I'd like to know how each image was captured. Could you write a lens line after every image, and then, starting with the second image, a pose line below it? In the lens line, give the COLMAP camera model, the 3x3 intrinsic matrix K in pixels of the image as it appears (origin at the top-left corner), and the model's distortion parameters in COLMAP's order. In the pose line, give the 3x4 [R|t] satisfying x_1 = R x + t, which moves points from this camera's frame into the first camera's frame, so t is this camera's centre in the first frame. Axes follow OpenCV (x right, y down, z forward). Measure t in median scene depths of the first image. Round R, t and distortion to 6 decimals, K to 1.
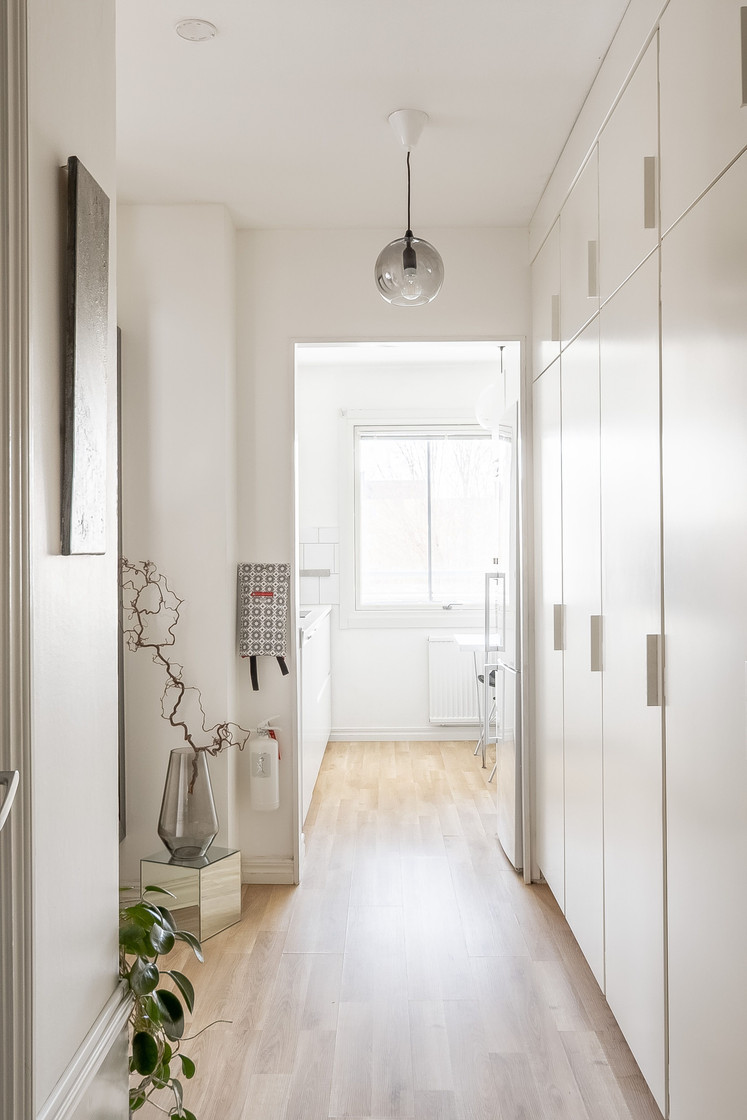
lens RADIAL K [[1021.0, 0, 373.5], [0, 1021.0, 560.0], [0, 0, 1]] dist [0.000861, 0.000464]
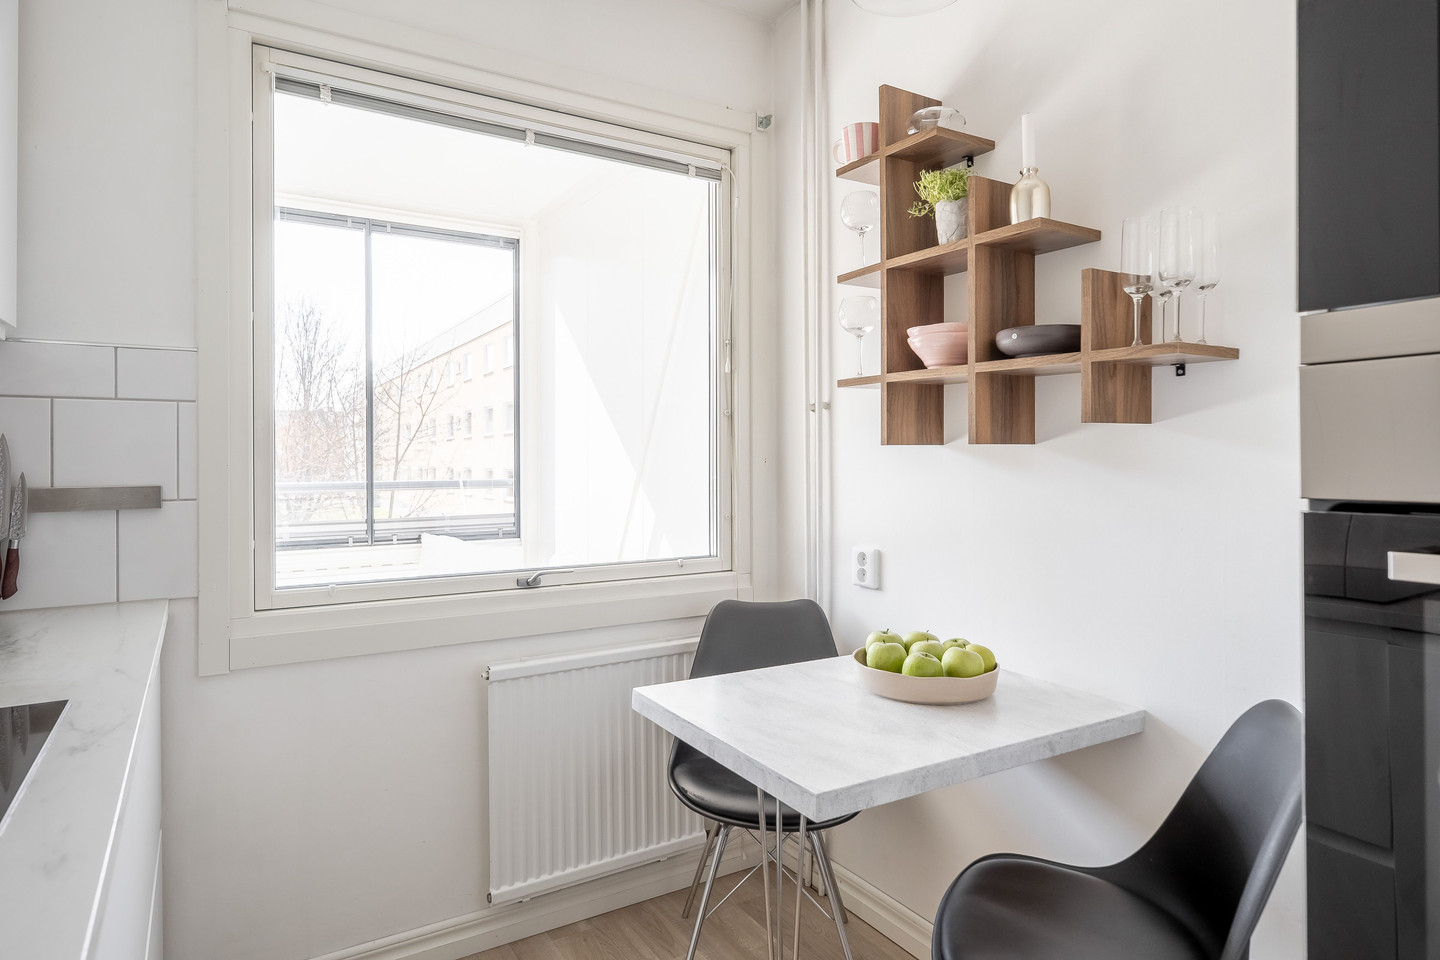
lens RADIAL K [[836.5, 0, 718.3], [0, 836.5, 461.3], [0, 0, 1]] dist [-0.000574, 0.001190]
pose [[0.845649, 0.004626, 0.533719, -0.035567], [-0.000866, 0.999973, -0.007294, 0.003627], [-0.533739, 0.005706, 0.845630, 0.700670]]
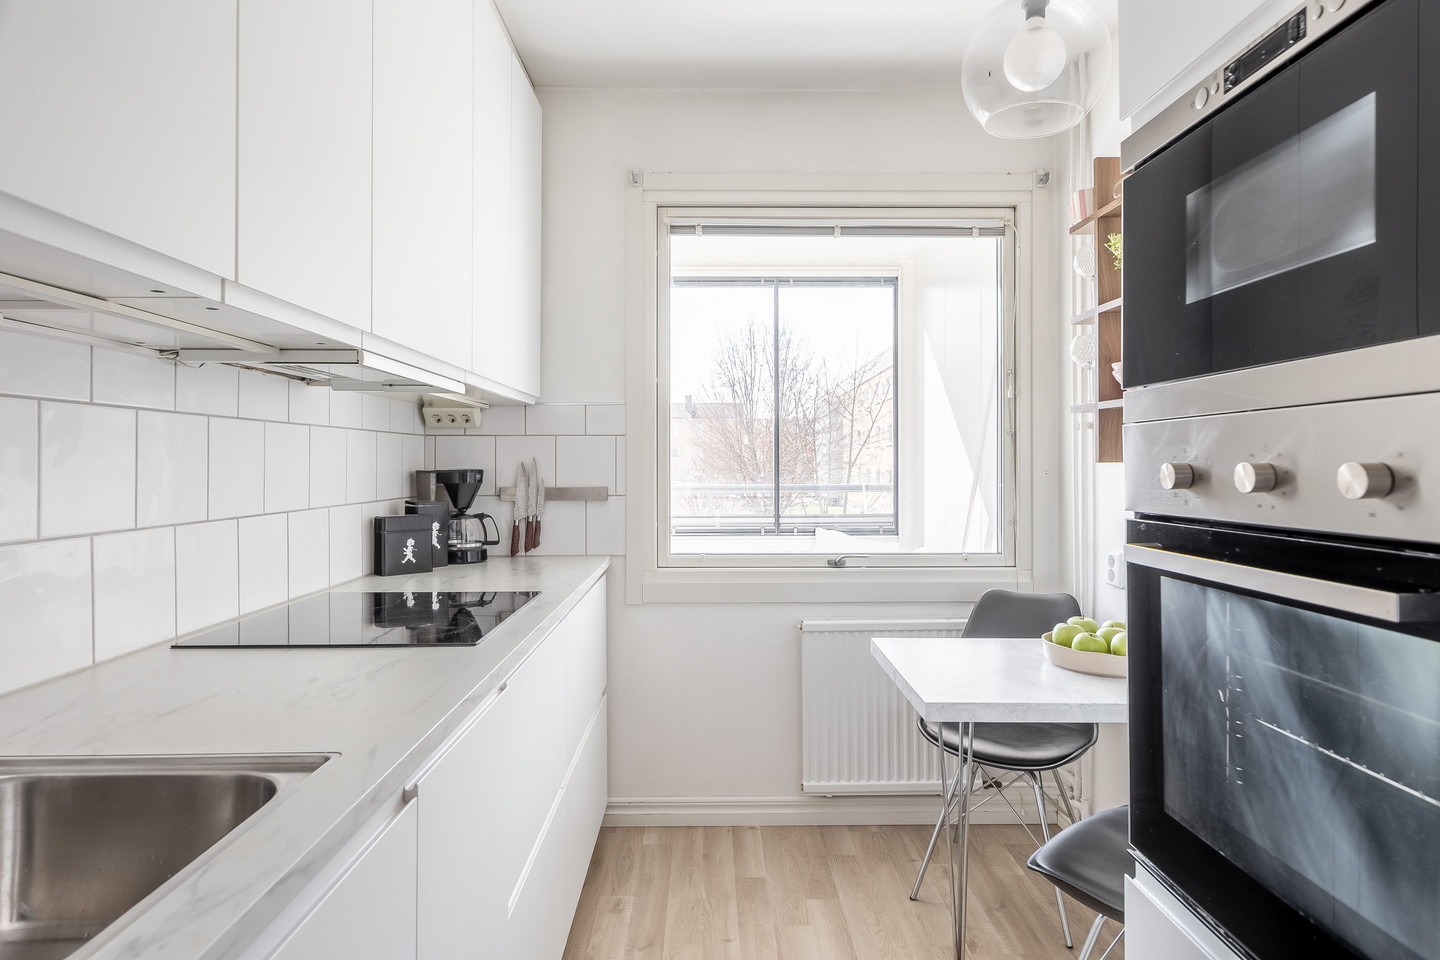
lens RADIAL K [[836.5, 0, 718.3], [0, 836.5, 461.3], [0, 0, 1]] dist [-0.000574, 0.001190]
pose [[0.999690, 0.007535, 0.023750, 0.002408], [-0.007328, 0.999935, -0.008772, -0.000217], [-0.023815, 0.008595, 0.999679, 0.583765]]
